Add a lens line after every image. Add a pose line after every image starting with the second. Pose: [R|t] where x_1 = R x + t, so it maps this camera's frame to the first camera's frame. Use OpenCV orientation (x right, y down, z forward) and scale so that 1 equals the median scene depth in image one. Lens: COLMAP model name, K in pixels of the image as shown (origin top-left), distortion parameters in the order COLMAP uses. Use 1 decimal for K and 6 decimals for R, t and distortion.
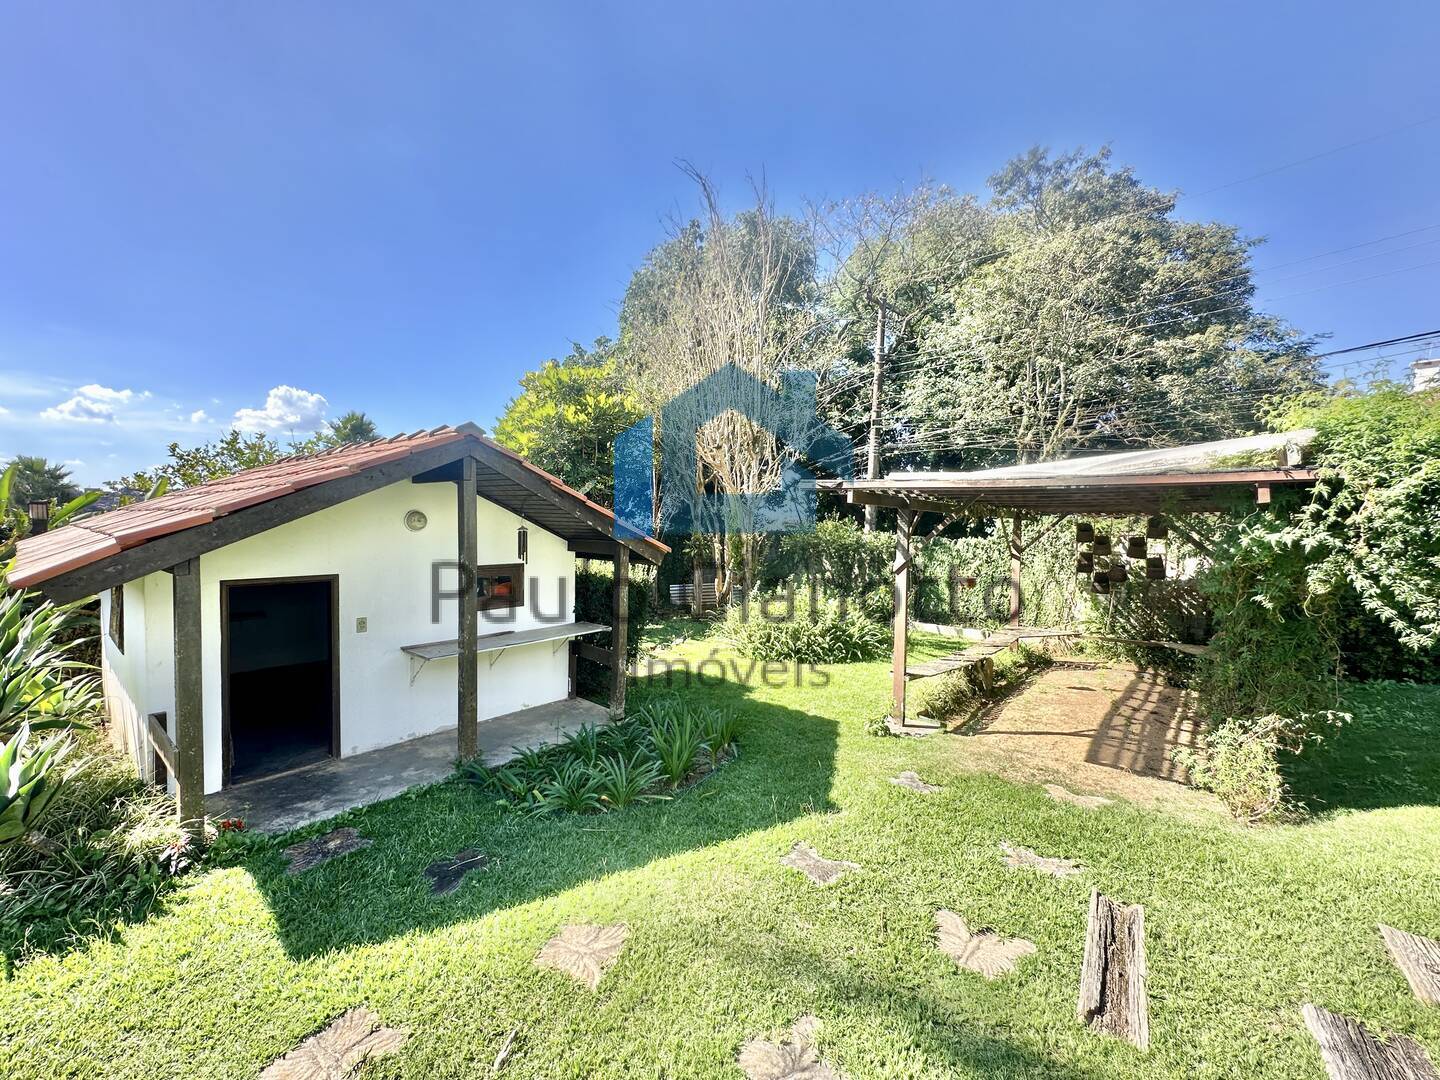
lens RADIAL K [[579.4, 0, 717.9], [0, 579.4, 542.7], [0, 0, 1]] dist [-0.006507, 0.001112]
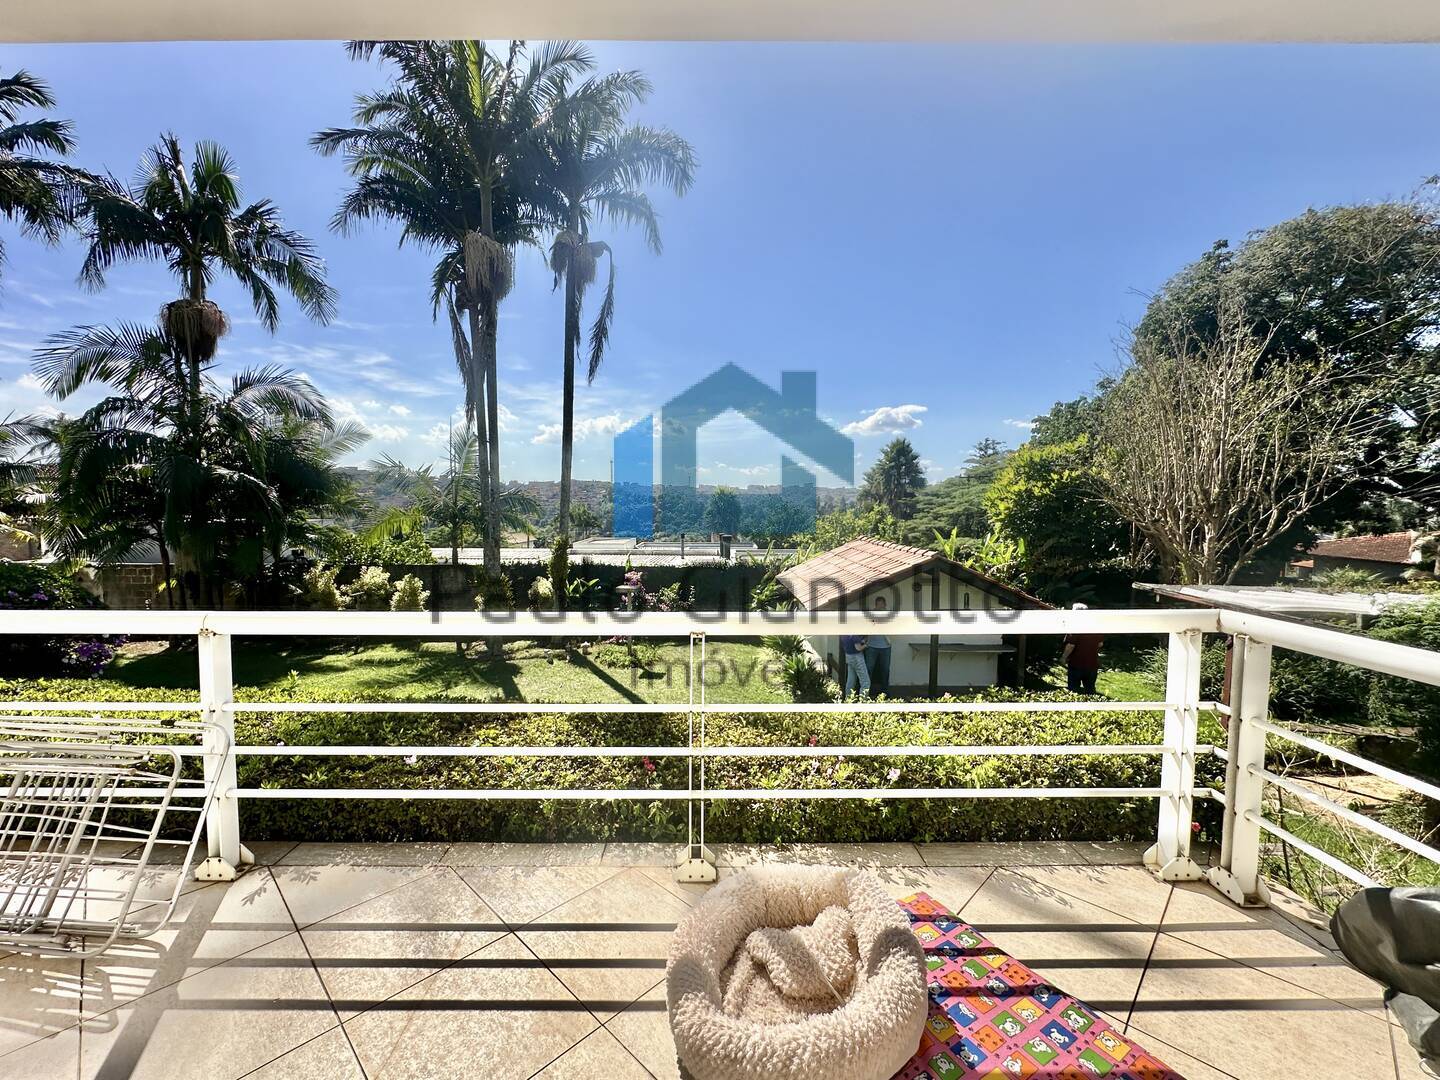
lens RADIAL K [[579.4, 0, 720.7], [0, 579.4, 540.7], [0, 0, 1]] dist [-0.006507, 0.001112]
pose [[0.654786, 0.029634, -0.755233, 0.393067], [-0.025560, 0.999528, 0.017059, -0.144880], [0.755382, 0.008134, 0.655234, -0.610692]]
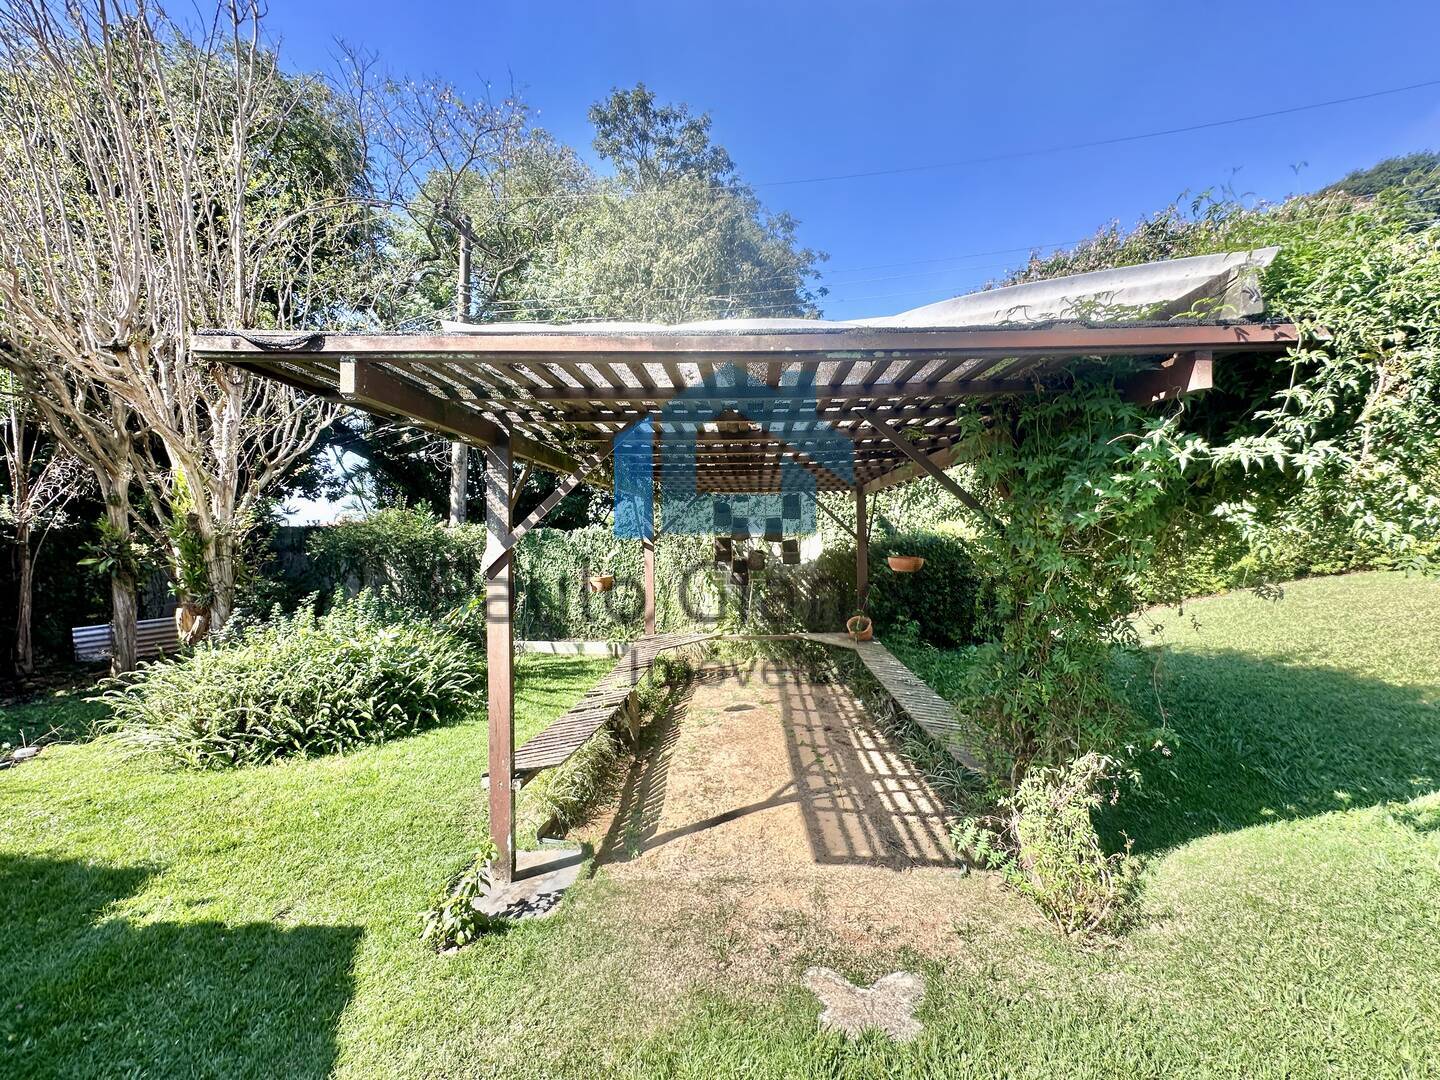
lens RADIAL K [[579.4, 0, 721.6], [0, 579.4, 539.6], [0, 0, 1]] dist [-0.006507, 0.001112]
pose [[0.784511, -0.026616, 0.619544, 0.111044], [0.034703, 0.999397, -0.001009, 0.020483], [-0.619143, 0.022292, 0.784961, 0.339245]]
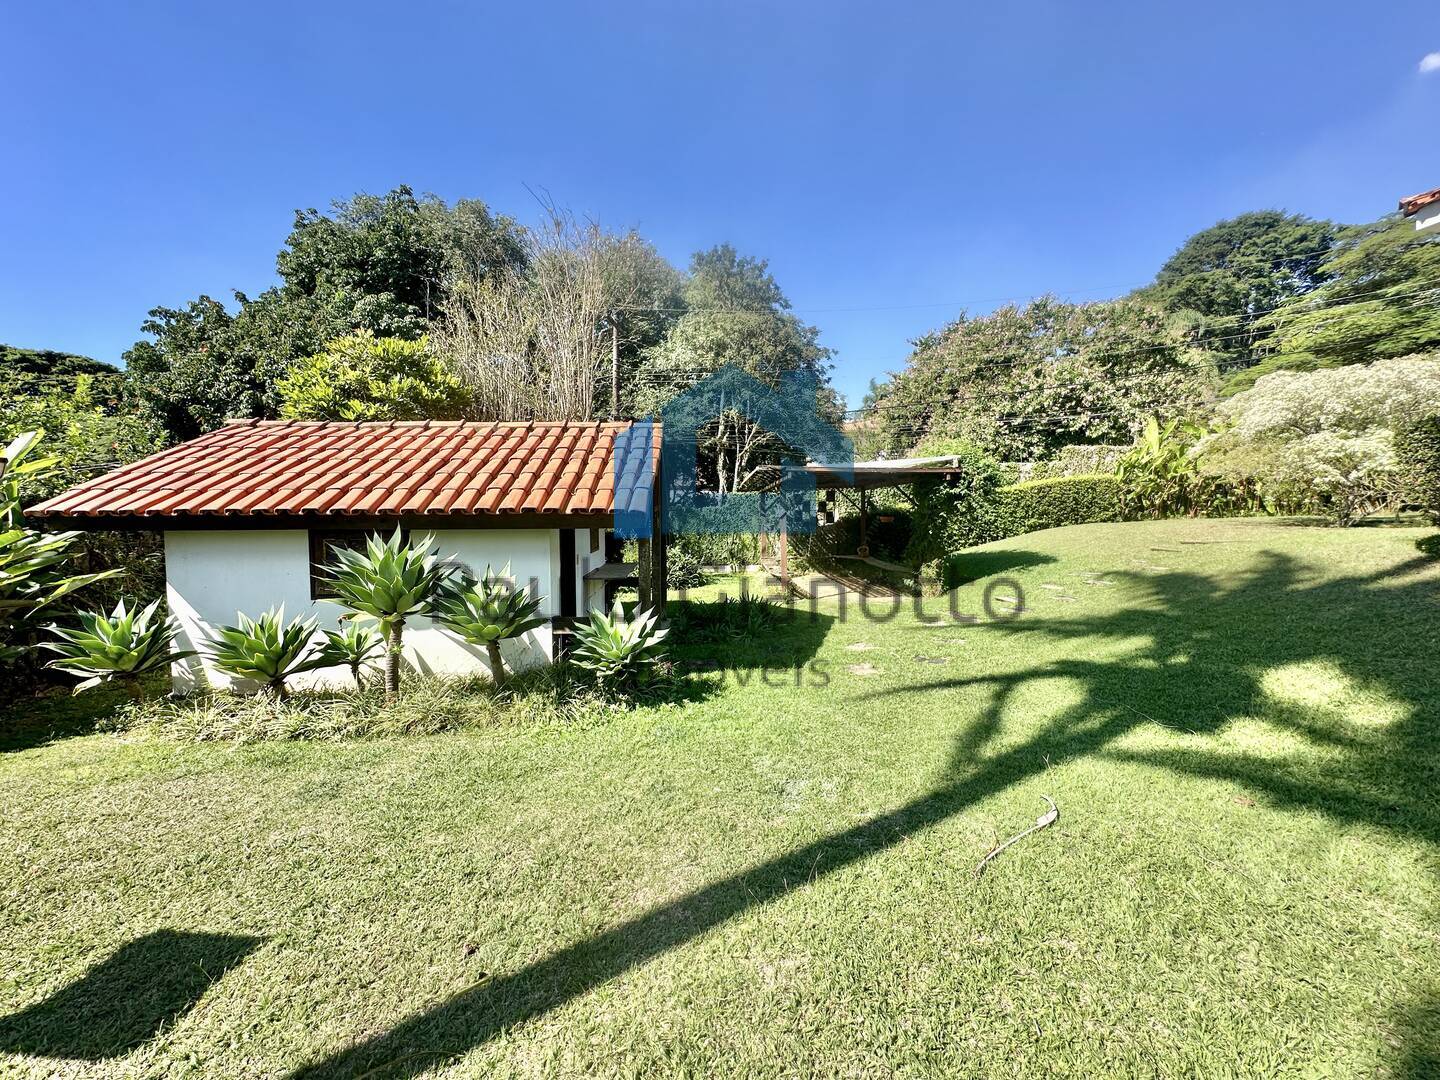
lens RADIAL K [[579.4, 0, 721.4], [0, 579.4, 540.5], [0, 0, 1]] dist [-0.006507, 0.001112]
pose [[0.737280, -0.054867, 0.673356, -0.732442], [0.039893, 0.998493, 0.037679, 0.031889], [-0.674409, -0.000918, 0.738358, -0.147960]]
